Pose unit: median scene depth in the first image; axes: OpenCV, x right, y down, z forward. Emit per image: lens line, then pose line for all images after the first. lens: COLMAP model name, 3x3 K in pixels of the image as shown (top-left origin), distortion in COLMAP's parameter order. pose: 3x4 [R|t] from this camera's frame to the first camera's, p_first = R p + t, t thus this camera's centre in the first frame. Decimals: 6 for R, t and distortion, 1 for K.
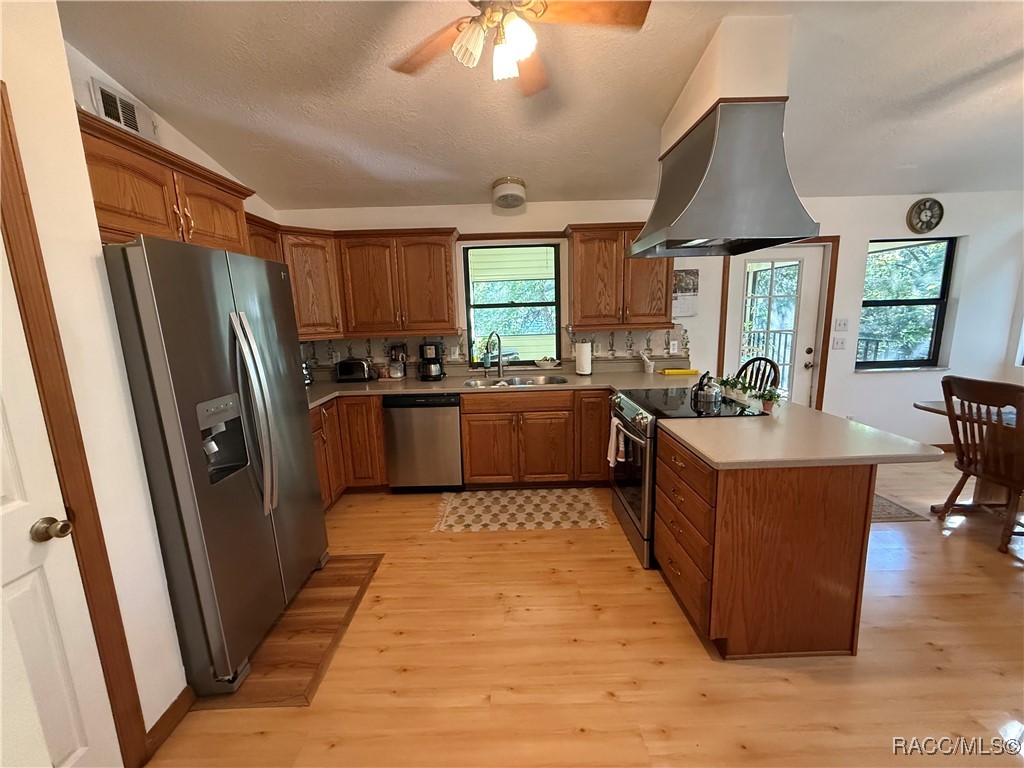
lens RADIAL K [[407.3, 0, 510.7], [0, 407.3, 384.6], [0, 0, 1]] dist [0.008486, -0.000145]
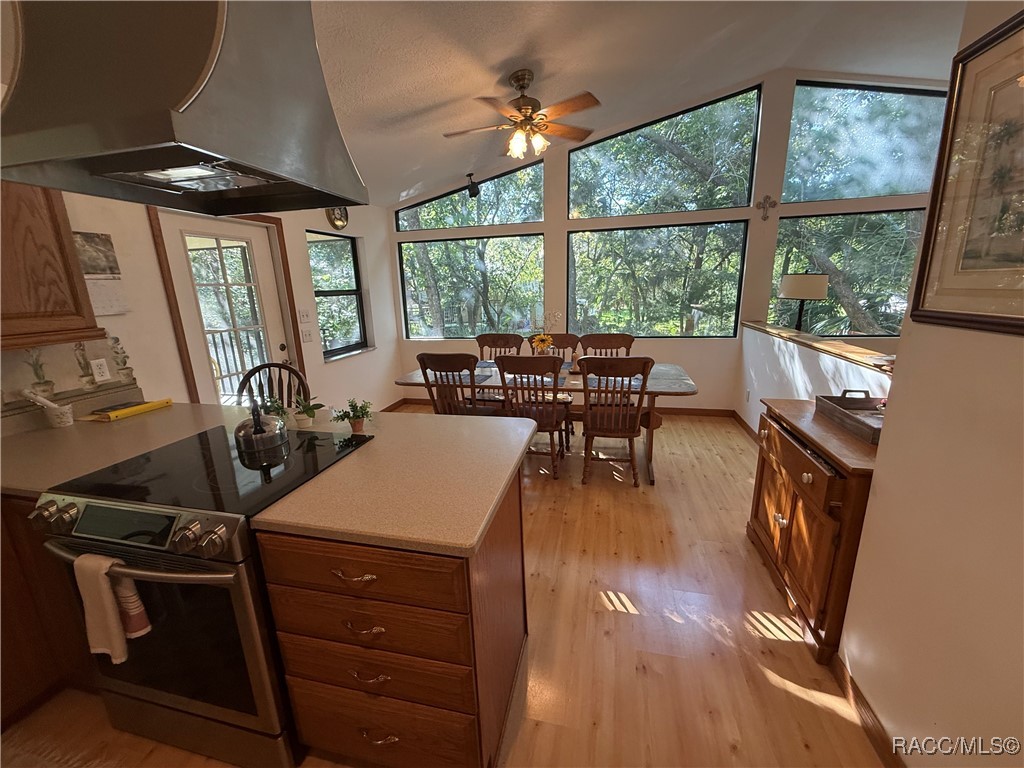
lens RADIAL K [[407.3, 0, 512.4], [0, 407.3, 382.6], [0, 0, 1]] dist [0.008486, -0.000145]
pose [[0.248672, -0.207833, 0.946027, -0.003105], [0.195480, 0.967379, 0.161140, -0.061025], [-0.948657, 0.144858, 0.281187, 0.330515]]
